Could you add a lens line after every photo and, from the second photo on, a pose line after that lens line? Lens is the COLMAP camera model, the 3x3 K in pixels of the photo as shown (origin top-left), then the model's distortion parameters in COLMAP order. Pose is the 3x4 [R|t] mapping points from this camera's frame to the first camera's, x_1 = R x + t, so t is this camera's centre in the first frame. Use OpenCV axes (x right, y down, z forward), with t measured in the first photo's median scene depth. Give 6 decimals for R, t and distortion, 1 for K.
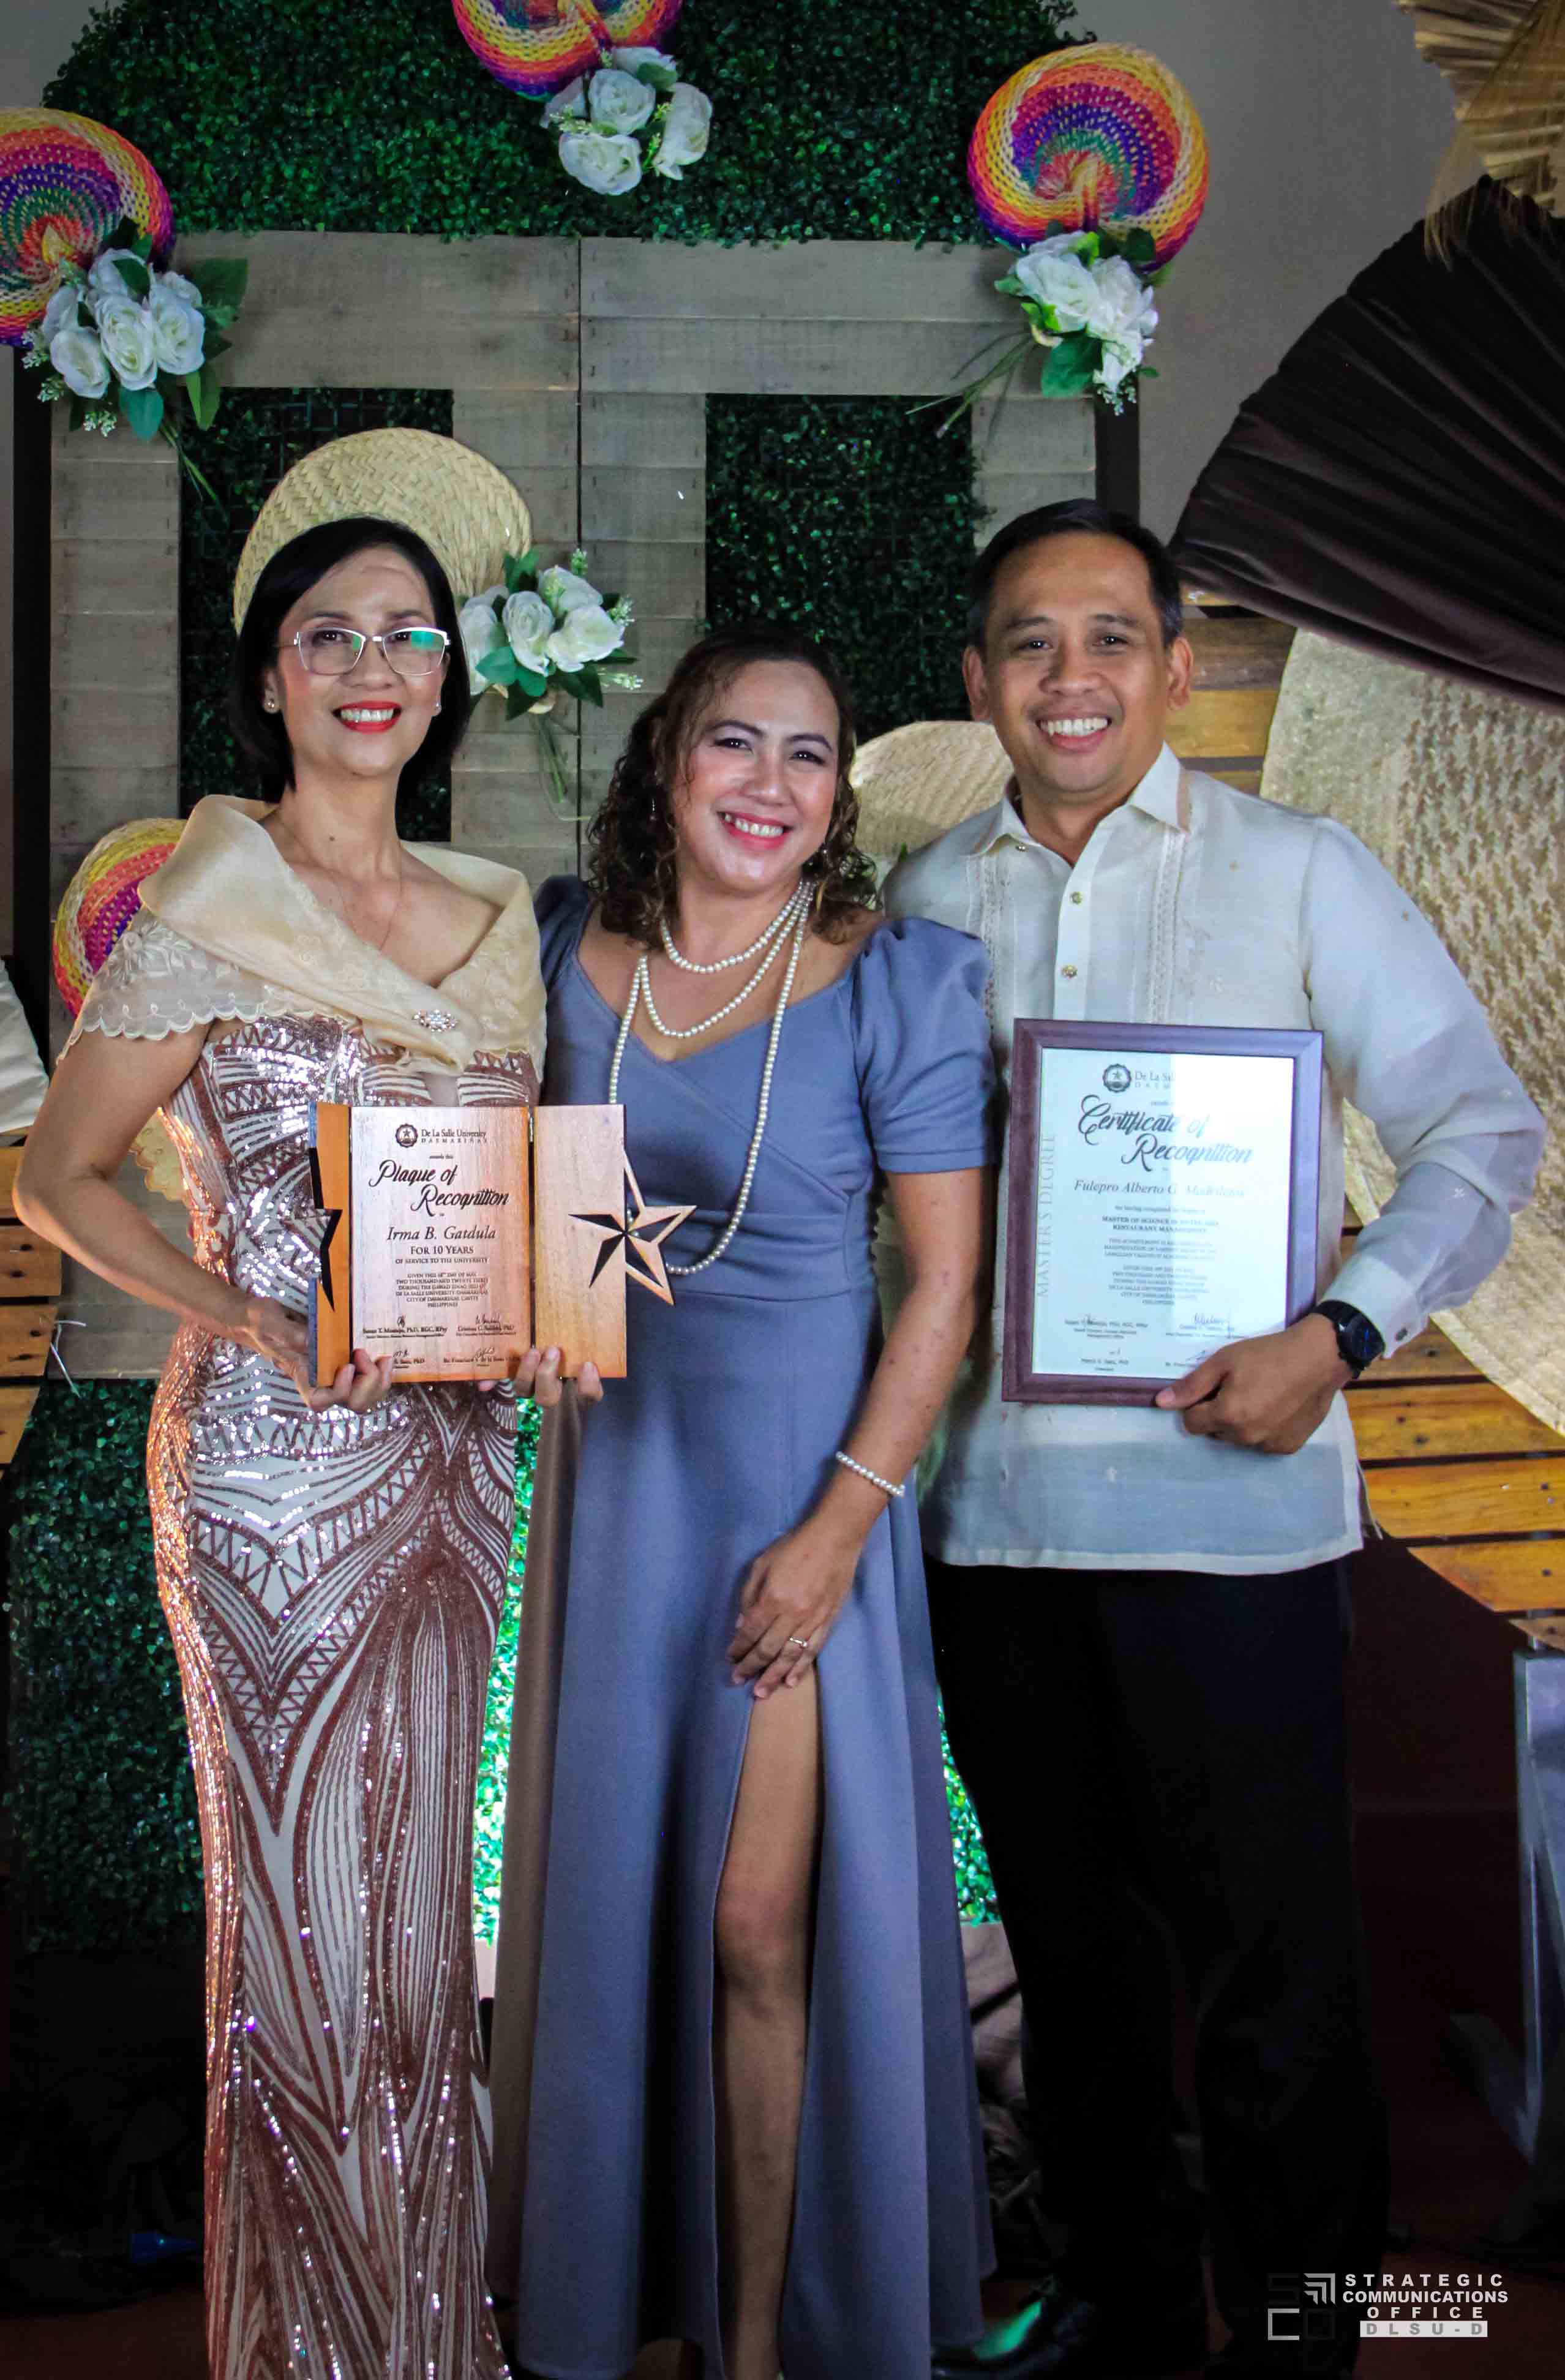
lens RADIAL K [[3686.4, 0, 724.5], [0, 3686.4, 939.4], [0, 0, 1]] dist [-0.011349, 0.143051]
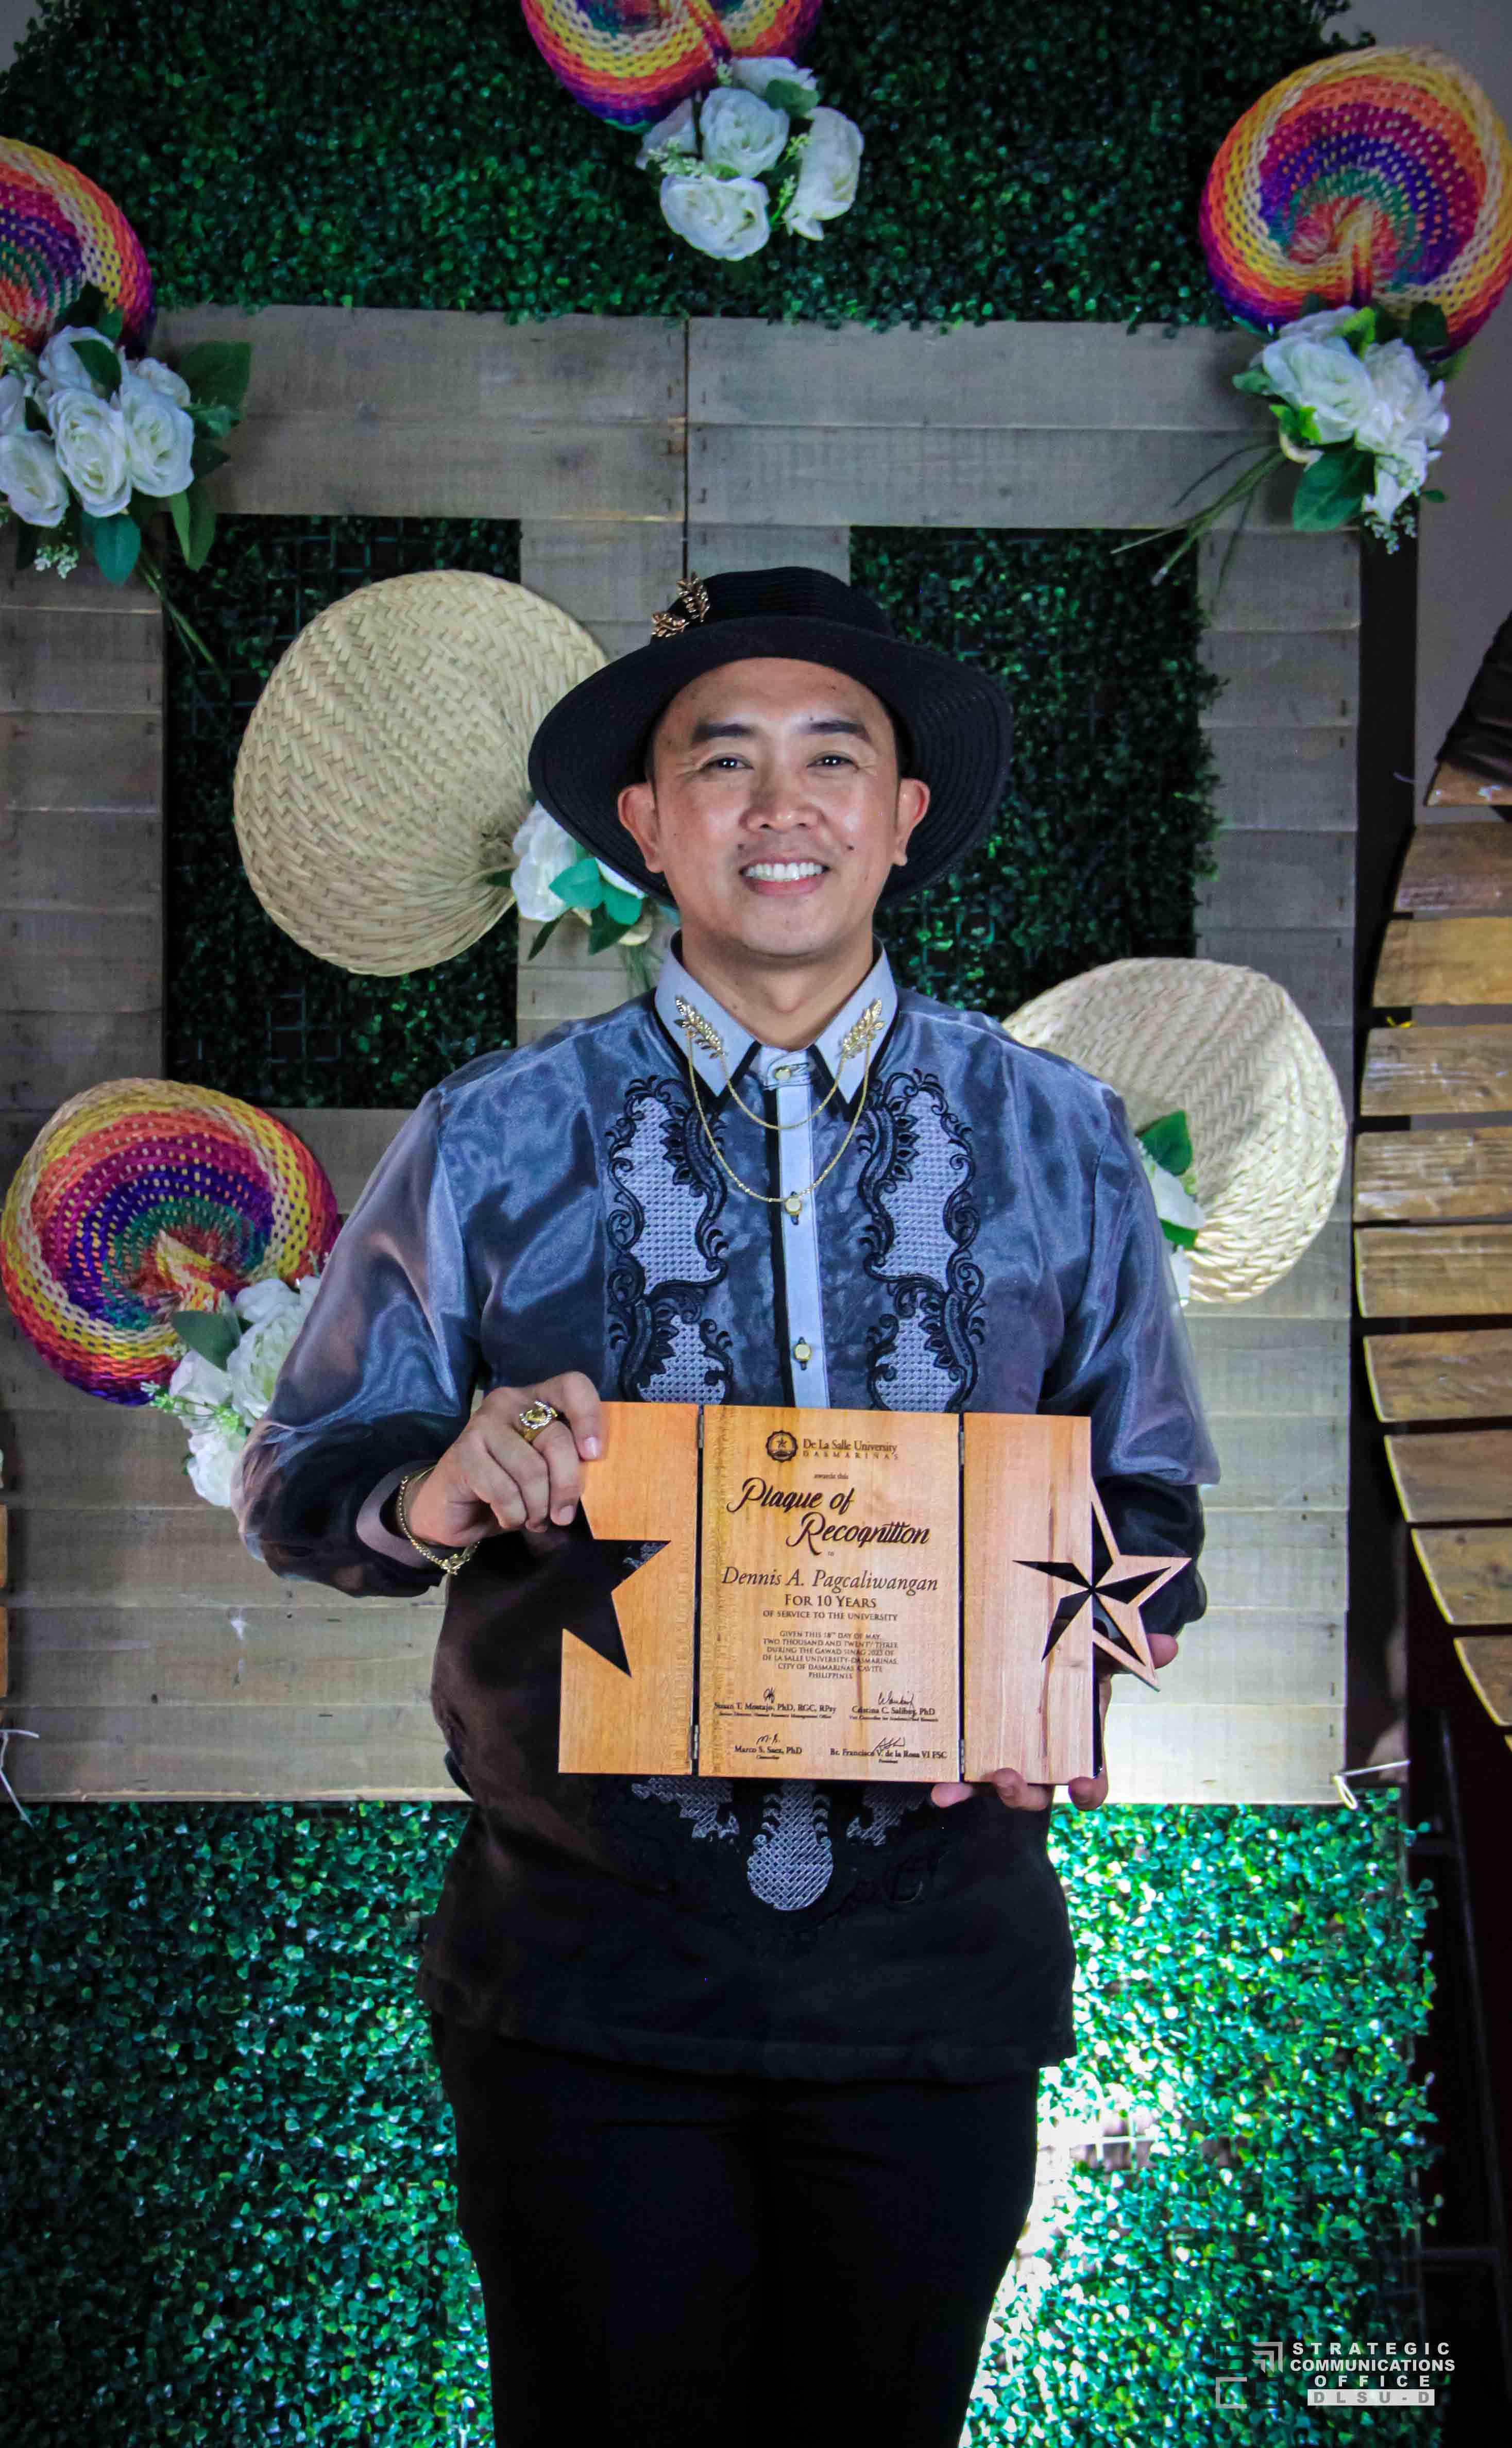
lens RADIAL K [[4083.5, 0, 734.9], [0, 4083.5, 1242.0], [0, 0, 1]] dist [0.119793, 0.710423]
pose [[0.999774, 0.007039, -0.020067, -0.010950], [-0.006435, 0.999528, 0.030026, -0.024951], [0.020269, -0.029890, 0.999348, 0.143732]]
